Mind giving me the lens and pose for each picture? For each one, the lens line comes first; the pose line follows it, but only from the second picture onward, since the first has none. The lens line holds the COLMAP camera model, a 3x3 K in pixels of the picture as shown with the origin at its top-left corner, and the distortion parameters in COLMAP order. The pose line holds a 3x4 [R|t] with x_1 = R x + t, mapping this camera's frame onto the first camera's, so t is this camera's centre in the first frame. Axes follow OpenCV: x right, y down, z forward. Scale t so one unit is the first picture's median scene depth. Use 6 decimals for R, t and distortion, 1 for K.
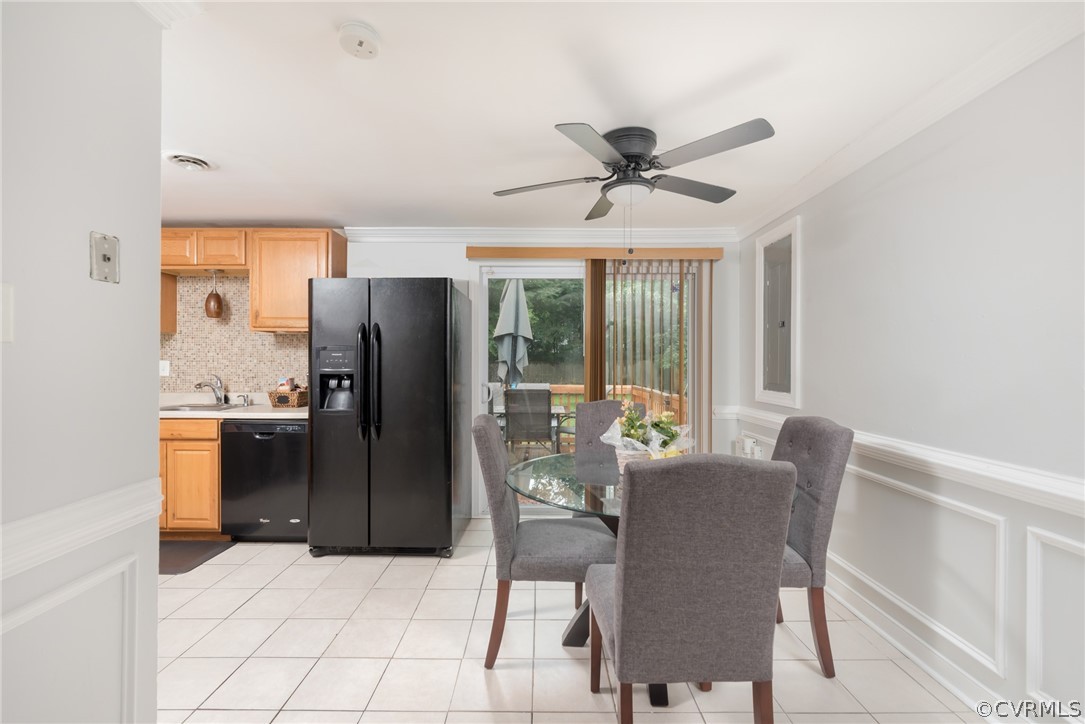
lens RADIAL K [[472.8, 0, 542.7], [0, 472.8, 364.5], [0, 0, 1]] dist [-0.000723, -0.000417]
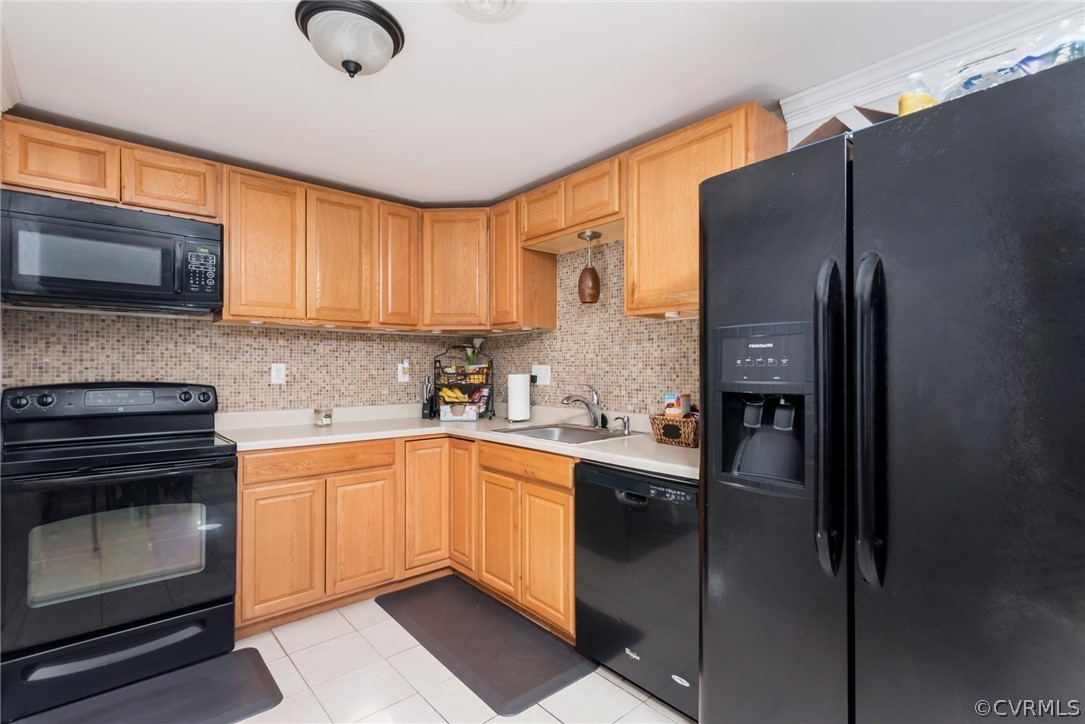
lens RADIAL K [[503.8, 0, 534.4], [0, 503.8, 364.4], [0, 0, 1]] dist [0.012664, 0.000580]
pose [[0.655822, -0.007525, -0.754878, -0.186084], [-0.002819, 0.999919, -0.012417, 0.001016], [0.754911, 0.010271, 0.655747, 0.448894]]
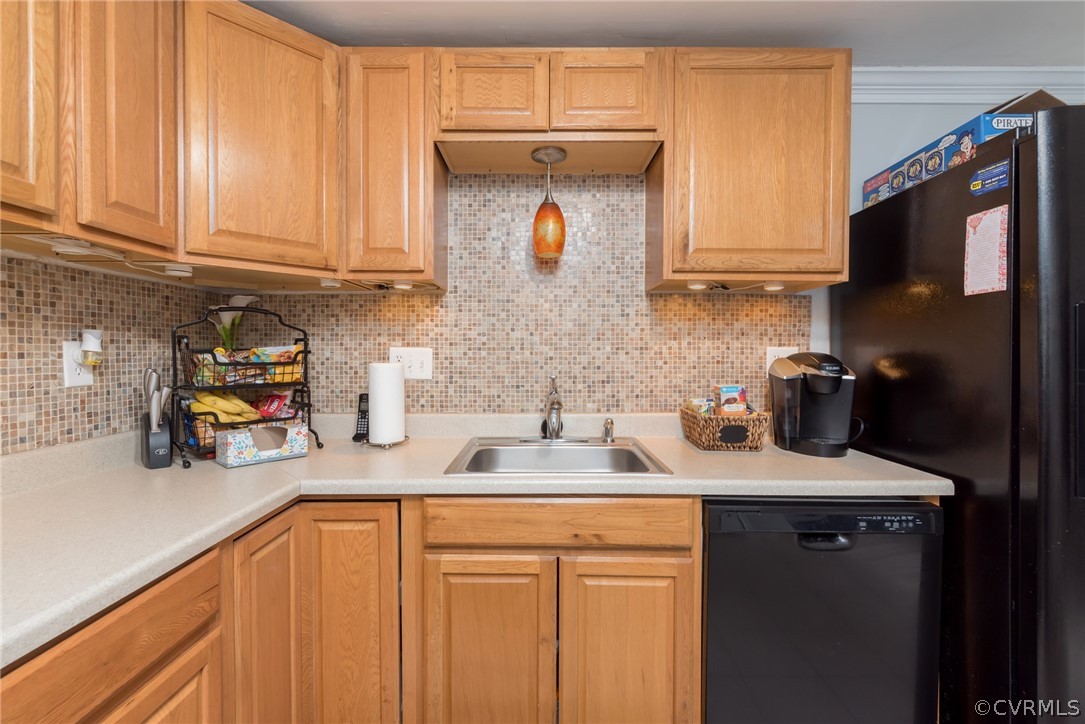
lens RADIAL K [[472.8, 0, 540.1], [0, 472.8, 359.0], [0, 0, 1]] dist [-0.000723, -0.000417]
pose [[0.999995, -0.000951, -0.003089, -0.697195], [0.000980, 0.999955, 0.009400, -0.000999], [0.003080, -0.009403, 0.999951, 0.525484]]
